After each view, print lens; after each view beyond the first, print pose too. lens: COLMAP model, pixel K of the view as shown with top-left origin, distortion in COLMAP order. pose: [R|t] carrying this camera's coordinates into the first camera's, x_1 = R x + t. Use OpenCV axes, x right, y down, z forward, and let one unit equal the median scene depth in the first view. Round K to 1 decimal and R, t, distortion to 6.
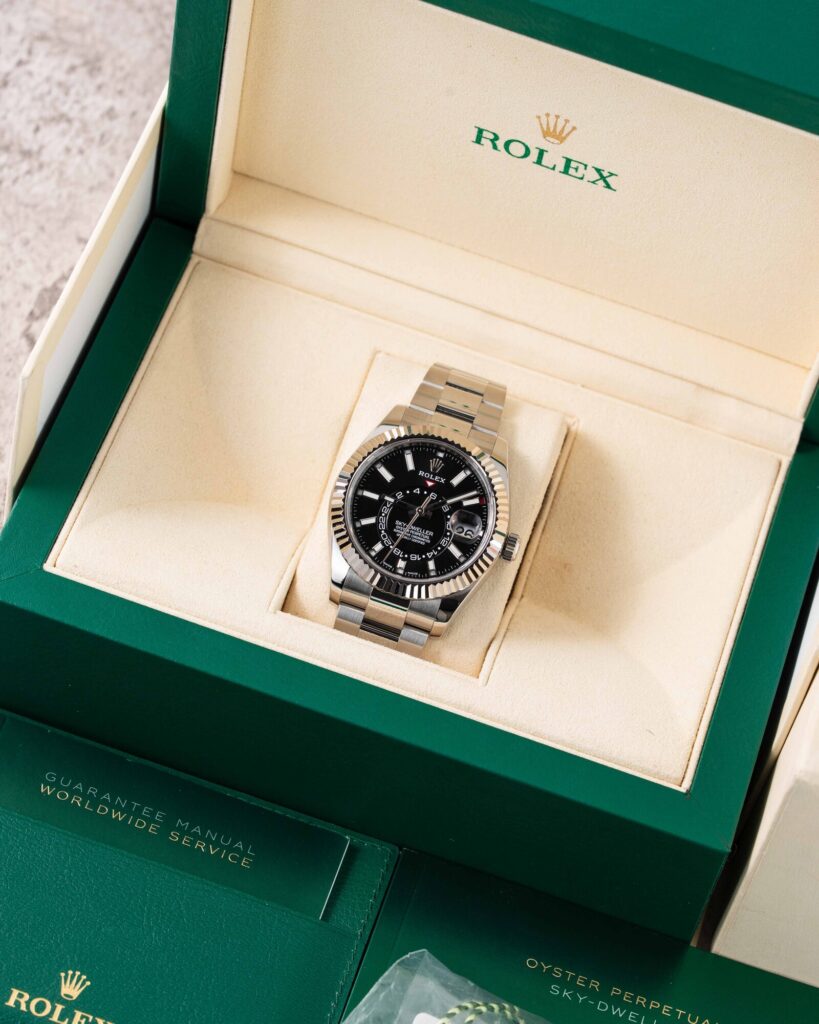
lens RADIAL K [[3176.6, 0, 409.5], [0, 3176.6, 512.0], [0, 0, 1]] dist [-0.051812, -0.068688]
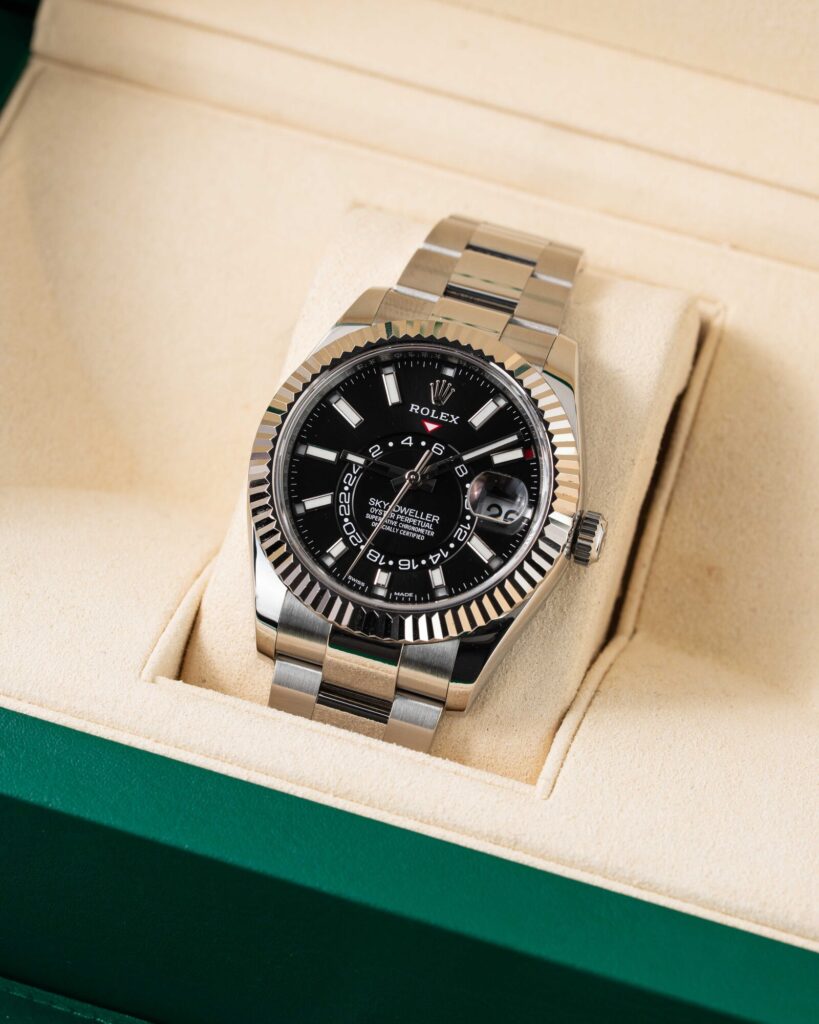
lens RADIAL K [[3965.6, 0, 409.5], [0, 3965.6, 512.0], [0, 0, 1]] dist [0.006005, 0.629732]
pose [[0.994991, -0.052978, -0.084776, 0.058763], [0.051431, 0.998470, -0.020326, 0.018887], [0.085723, 0.015864, 0.996193, 0.330964]]
